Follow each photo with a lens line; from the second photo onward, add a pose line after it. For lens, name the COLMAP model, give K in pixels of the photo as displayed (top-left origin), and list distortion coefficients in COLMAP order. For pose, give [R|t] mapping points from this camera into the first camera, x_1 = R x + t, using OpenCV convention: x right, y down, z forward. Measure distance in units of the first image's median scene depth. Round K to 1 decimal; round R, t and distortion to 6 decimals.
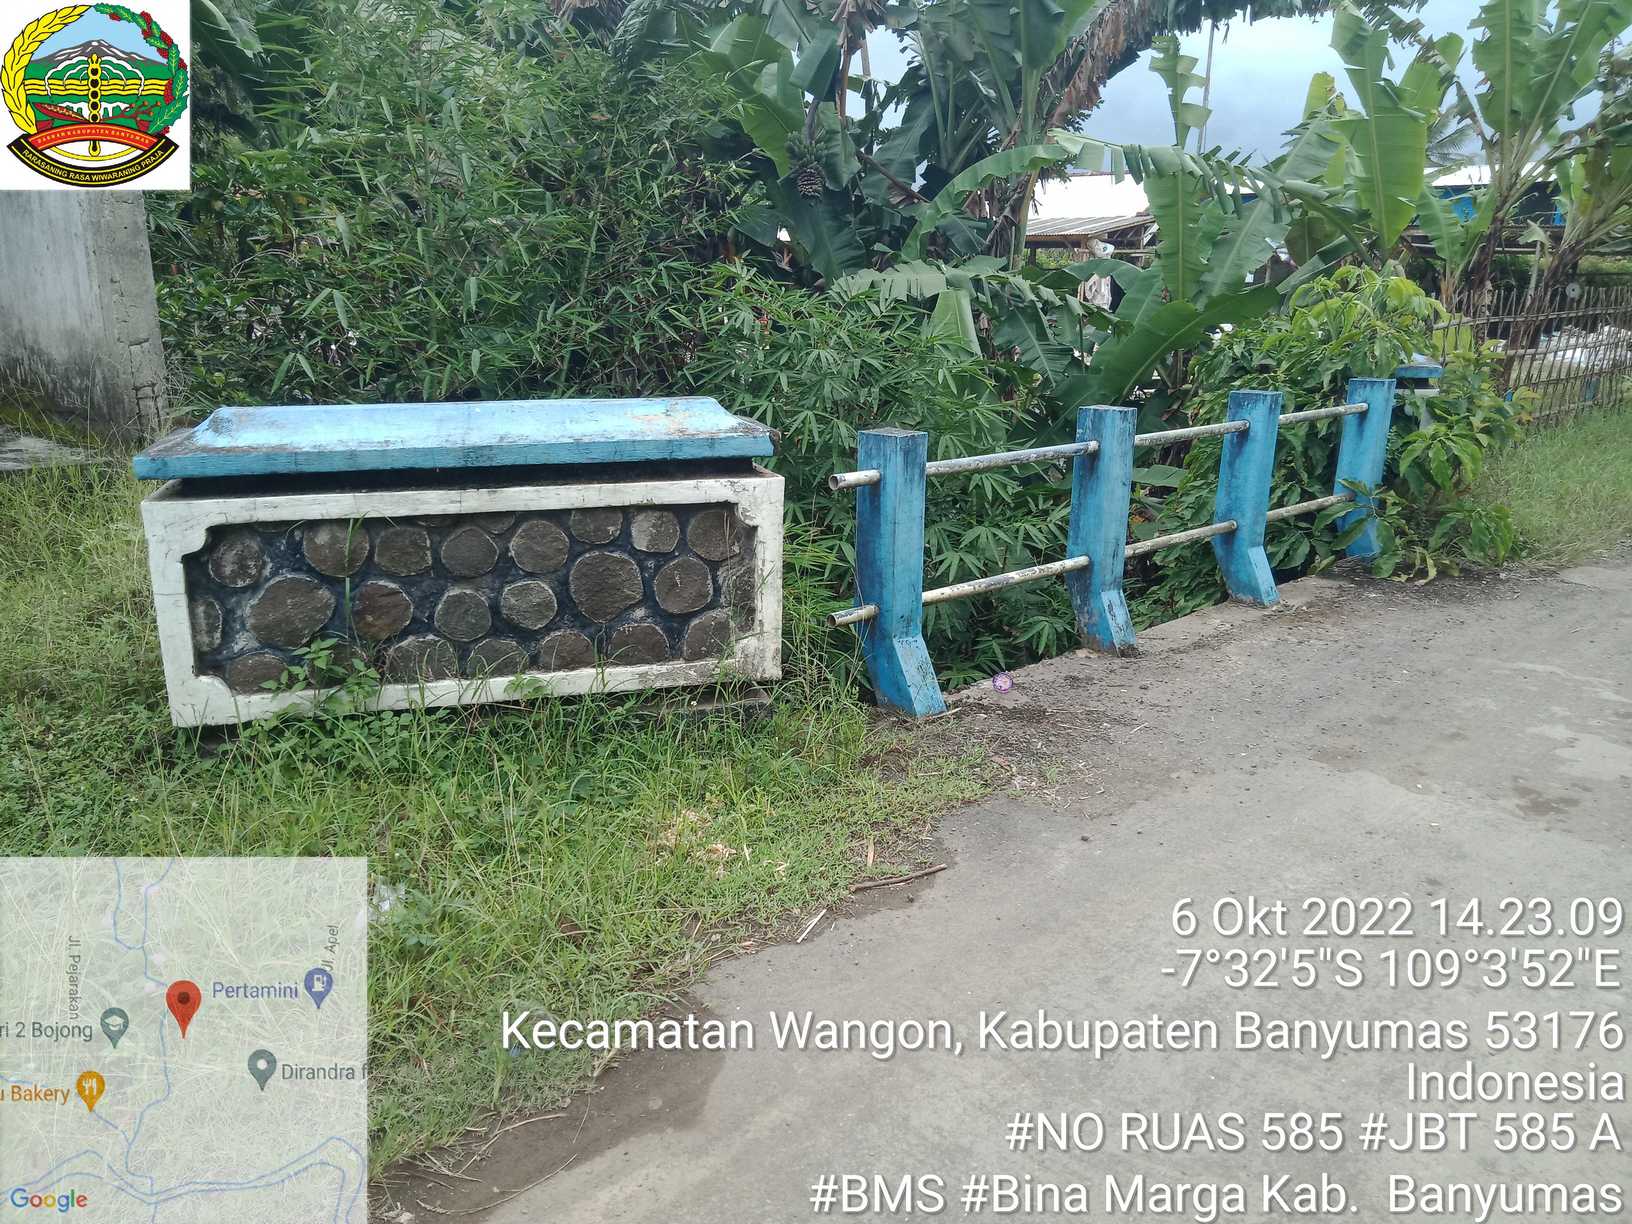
lens RADIAL K [[1148.9, 0, 810.7], [0, 1148.9, 607.2], [0, 0, 1]] dist [0.010162, 0.006704]
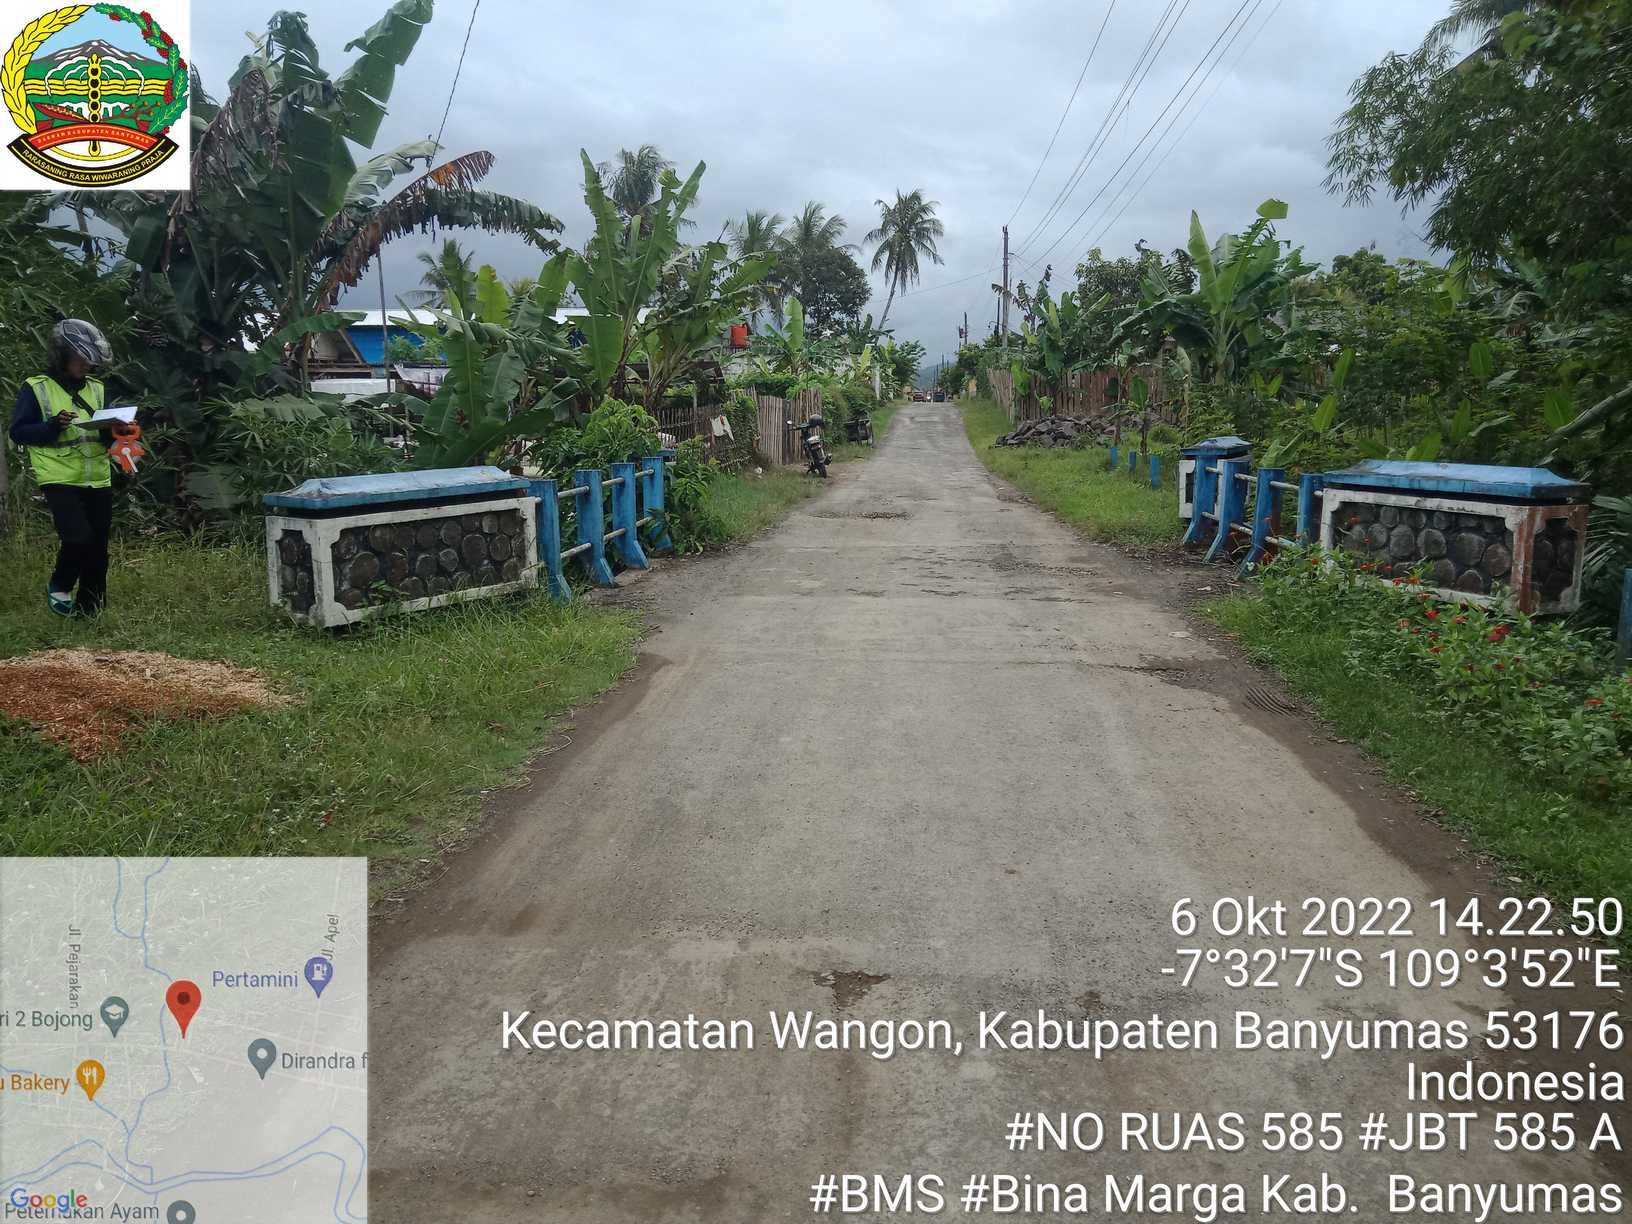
lens RADIAL K [[1174.5, 0, 802.5], [0, 1174.5, 580.6], [0, 0, 1]] dist [0.007138, 0.002027]
pose [[0.731989, -0.120614, 0.670555, -1.209390], [0.204516, 0.977716, -0.047389, 0.268915], [-0.649896, 0.171827, 0.740345, -1.048211]]
